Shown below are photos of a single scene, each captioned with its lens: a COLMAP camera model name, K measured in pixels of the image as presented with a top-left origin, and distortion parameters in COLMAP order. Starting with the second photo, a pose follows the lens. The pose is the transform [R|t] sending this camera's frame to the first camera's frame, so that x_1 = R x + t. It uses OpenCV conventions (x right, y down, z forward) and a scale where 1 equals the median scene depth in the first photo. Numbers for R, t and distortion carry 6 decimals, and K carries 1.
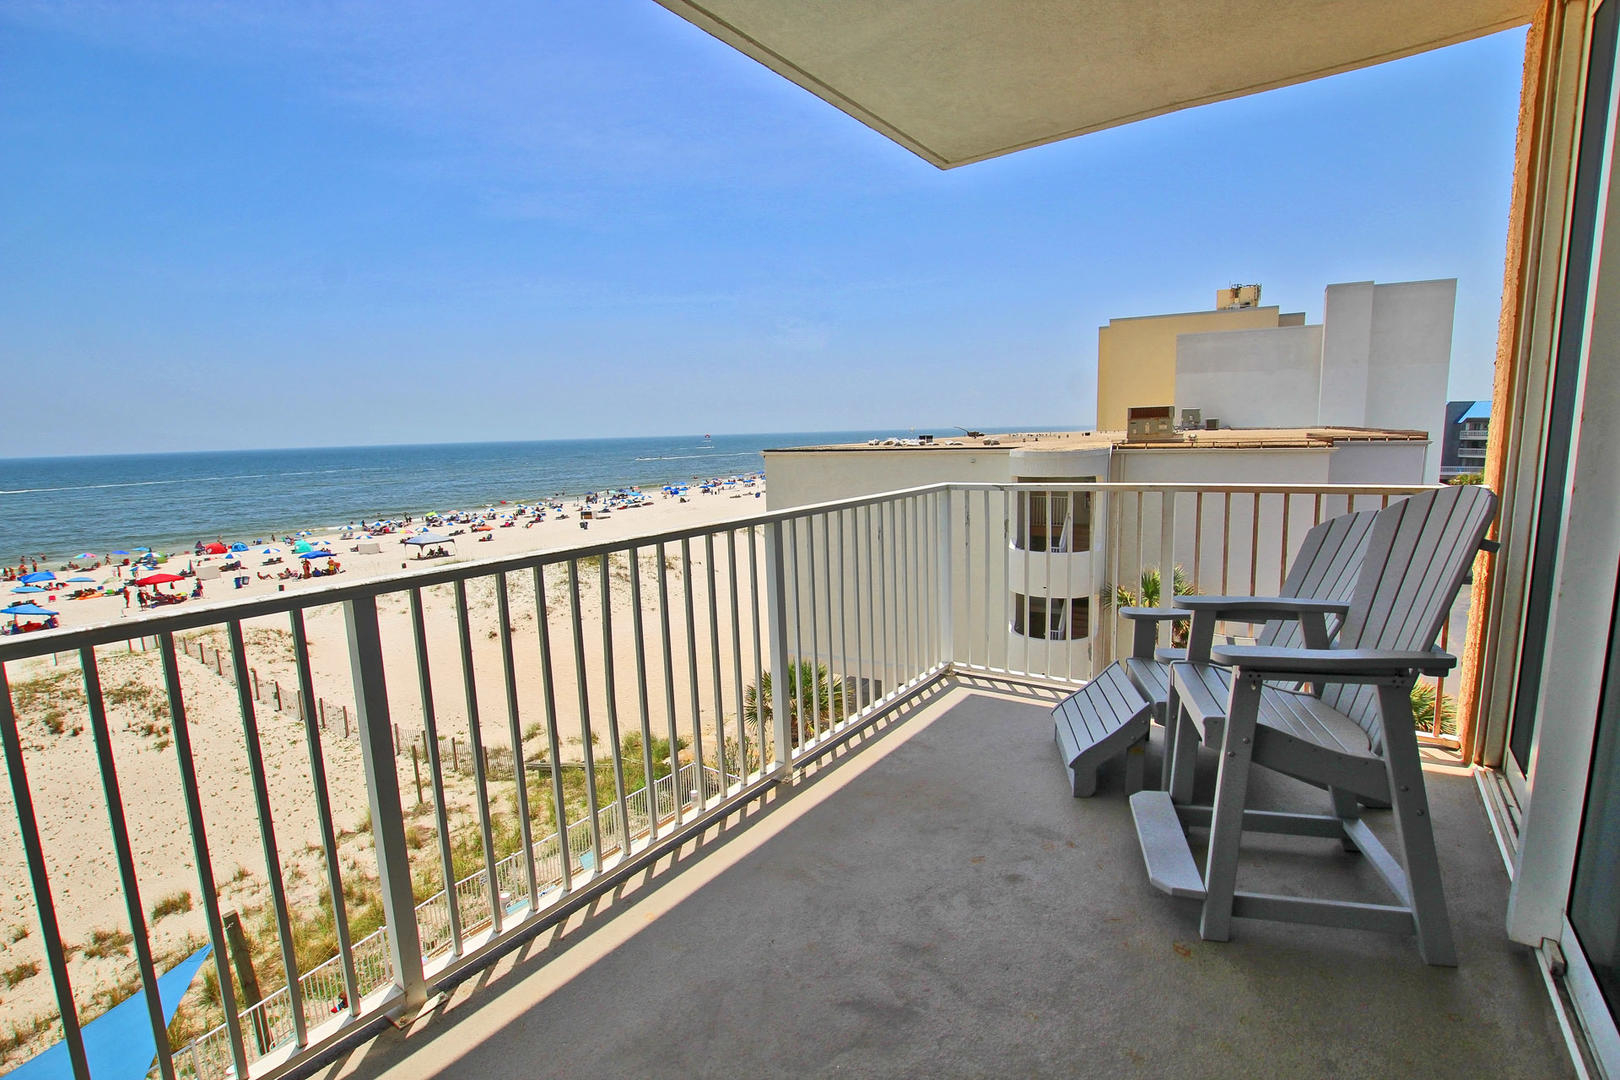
lens RADIAL K [[752.4, 0, 809.6], [0, 752.4, 547.1], [0, 0, 1]] dist [-0.034105, 0.004191]
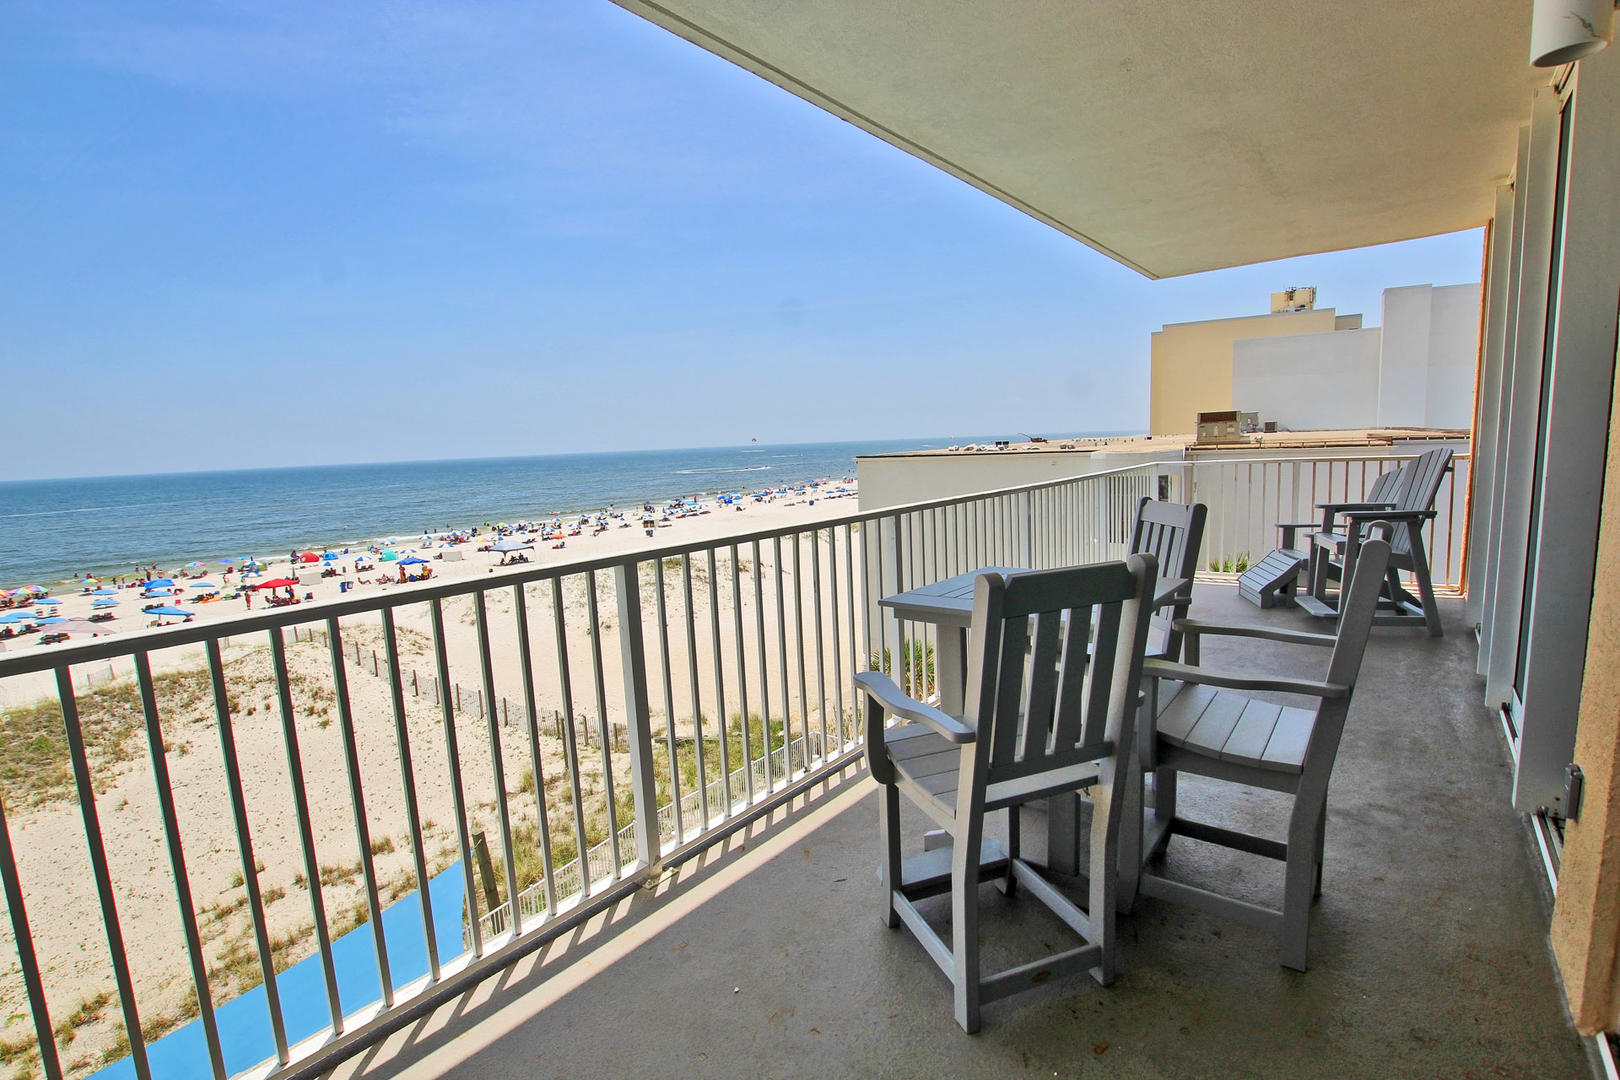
lens RADIAL K [[752.4, 0, 809.6], [0, 752.4, 547.1], [0, 0, 1]] dist [-0.034105, 0.004191]
pose [[0.998423, -0.007375, -0.055652, -0.034923], [0.006692, 0.999900, -0.012460, 0.008439], [0.055738, 0.012068, 0.998373, -0.050243]]
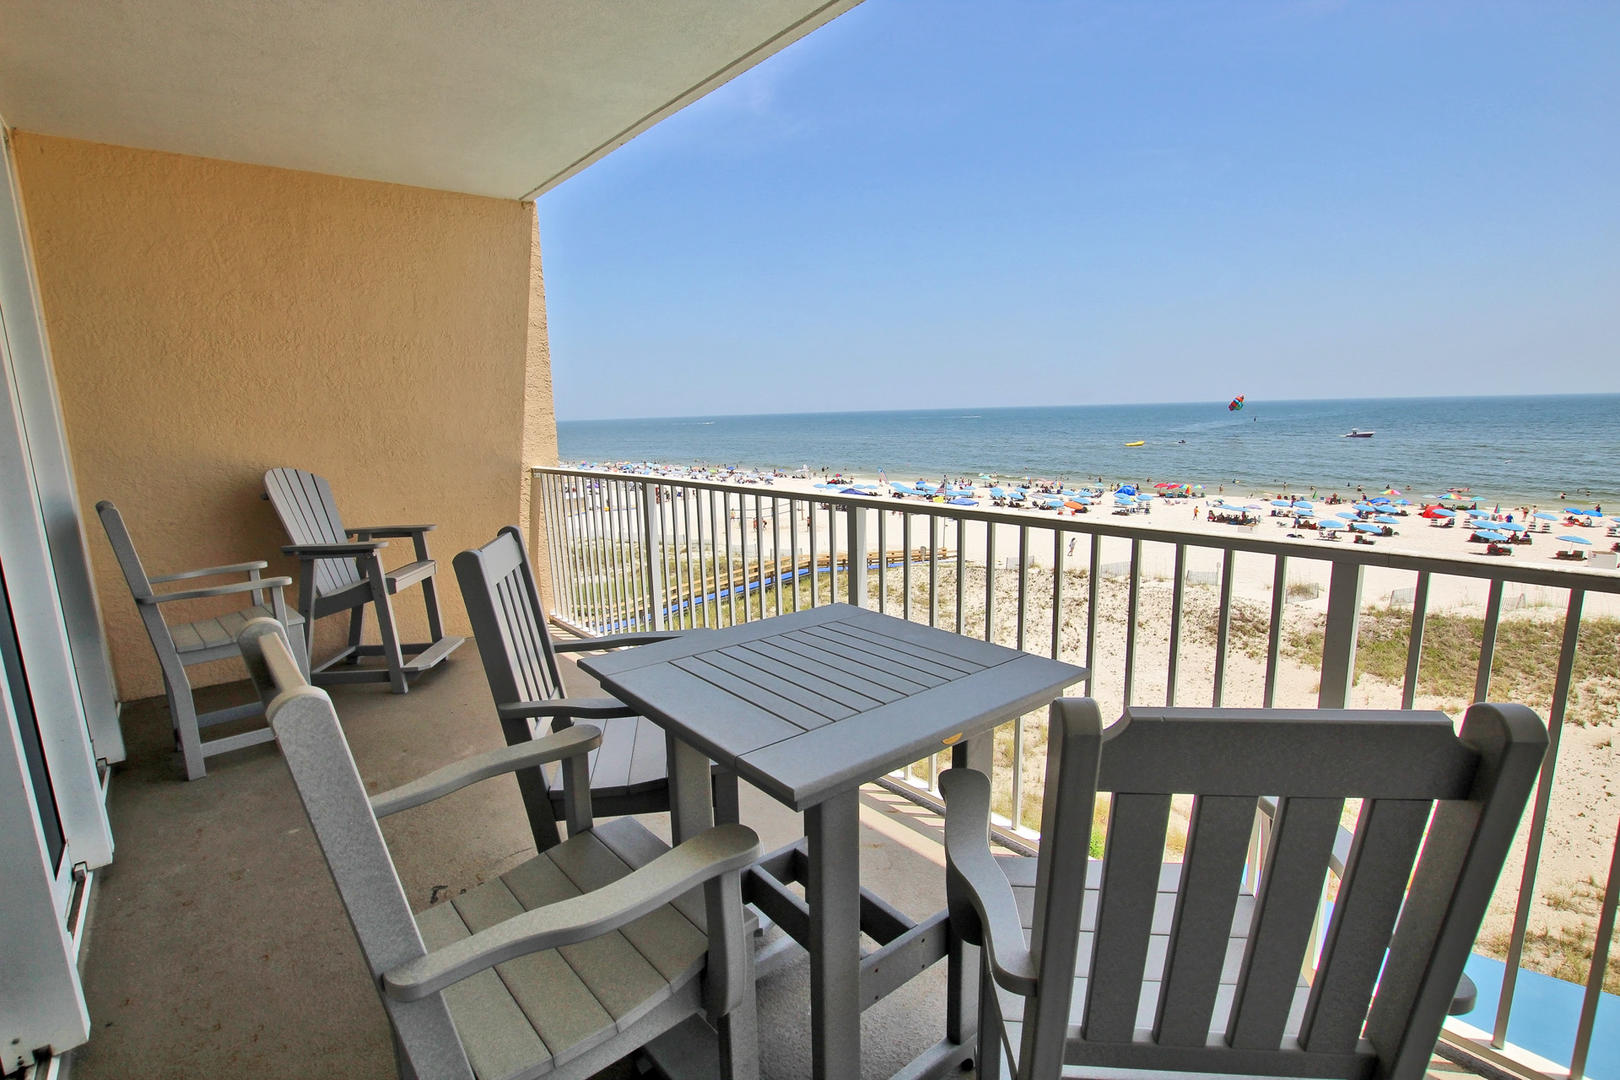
lens RADIAL K [[752.4, 0, 809.6], [0, 752.4, 547.1], [0, 0, 1]] dist [-0.034105, 0.004191]
pose [[-0.236097, 0.206053, -0.949632, 0.971612], [-0.111566, 0.965049, 0.237135, -0.229947], [0.965304, 0.161933, -0.204857, 1.324675]]
